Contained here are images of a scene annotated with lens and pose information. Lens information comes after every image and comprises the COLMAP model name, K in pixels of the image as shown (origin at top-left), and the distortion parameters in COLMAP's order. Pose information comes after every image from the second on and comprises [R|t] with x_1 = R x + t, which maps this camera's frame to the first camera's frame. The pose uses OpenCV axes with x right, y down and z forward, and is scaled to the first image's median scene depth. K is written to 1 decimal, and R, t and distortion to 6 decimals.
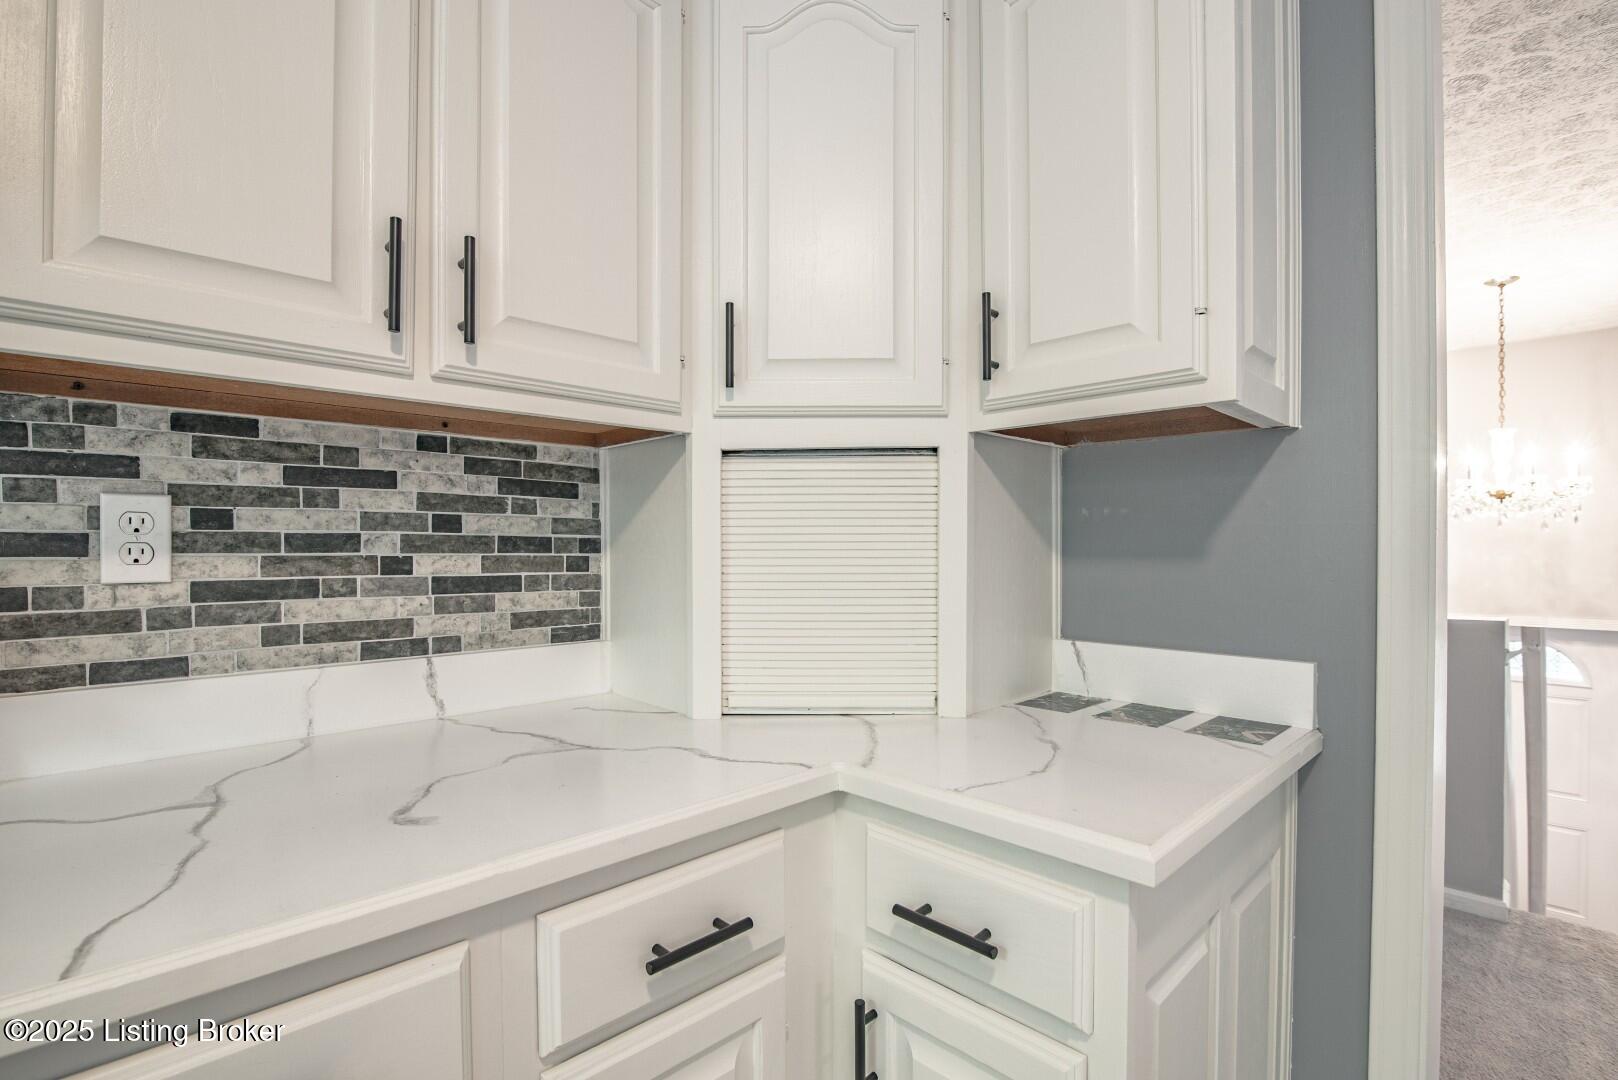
lens RADIAL K [[750.4, 0, 811.8], [0, 750.4, 552.7], [0, 0, 1]] dist [-0.024144, 0.001363]
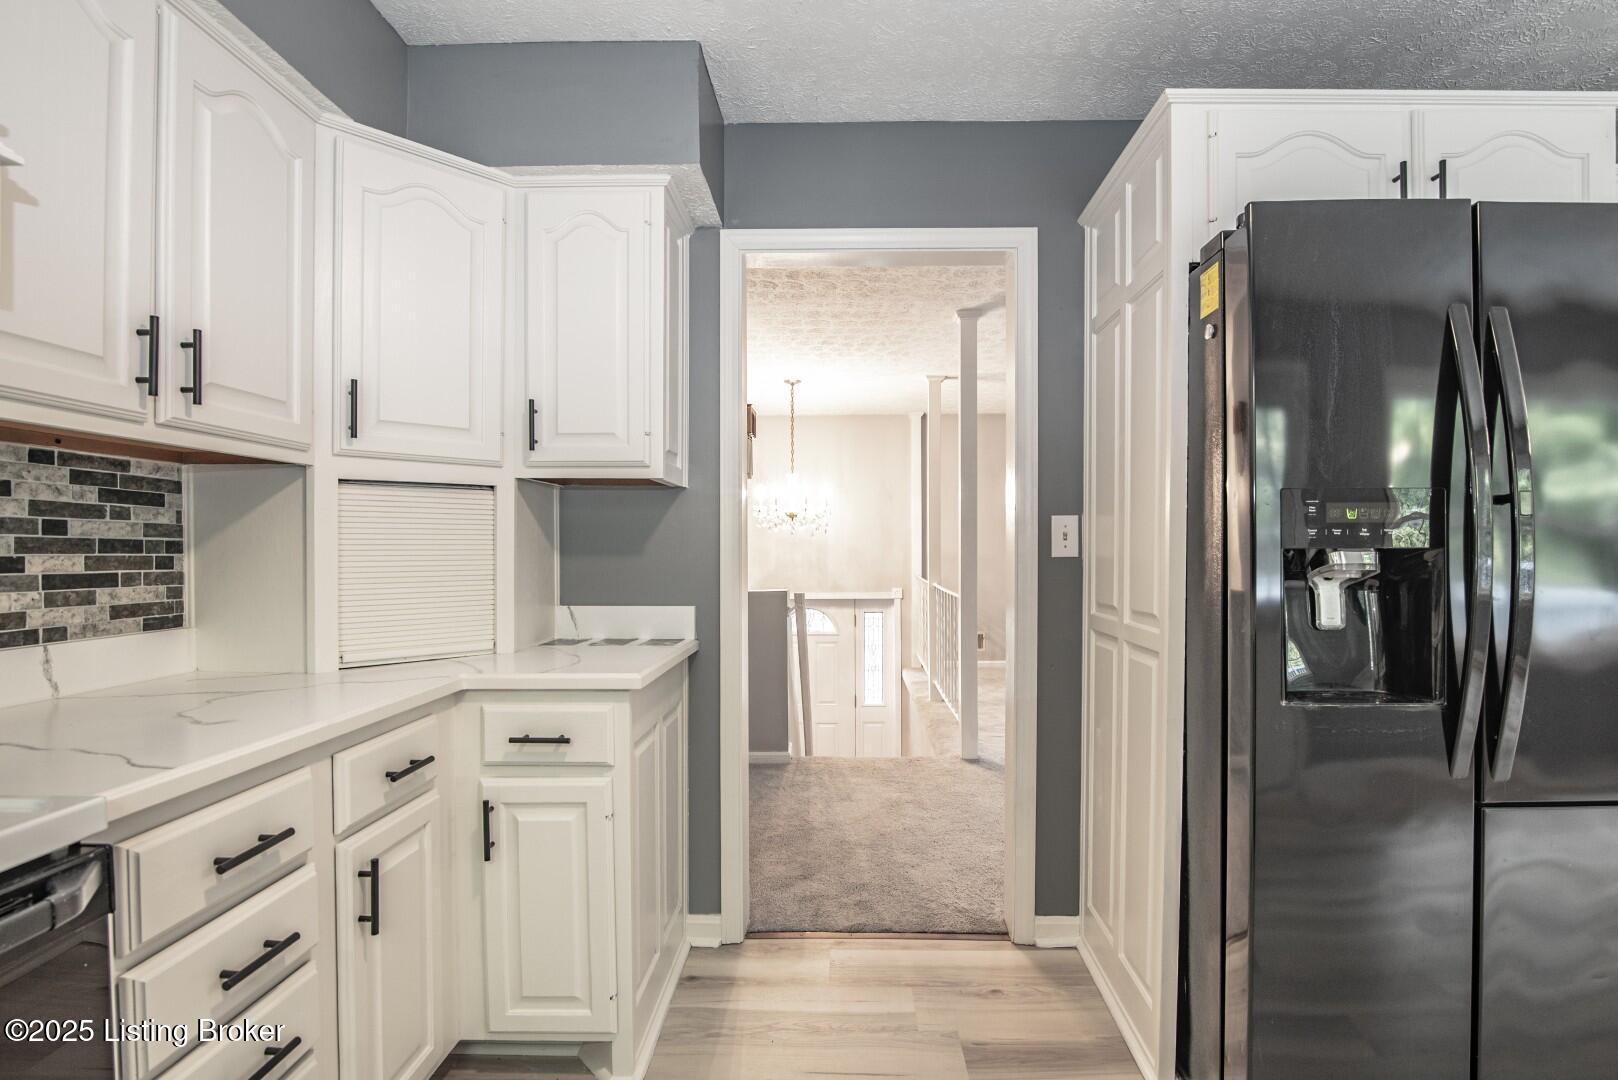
lens RADIAL K [[750.4, 0, 811.8], [0, 750.4, 552.7], [0, 0, 1]] dist [-0.024144, 0.001363]
pose [[0.726964, -0.003967, 0.686664, -0.411215], [0.005196, 0.999986, 0.000276, 0.004707], [-0.686656, 0.003367, 0.726975, -0.588239]]
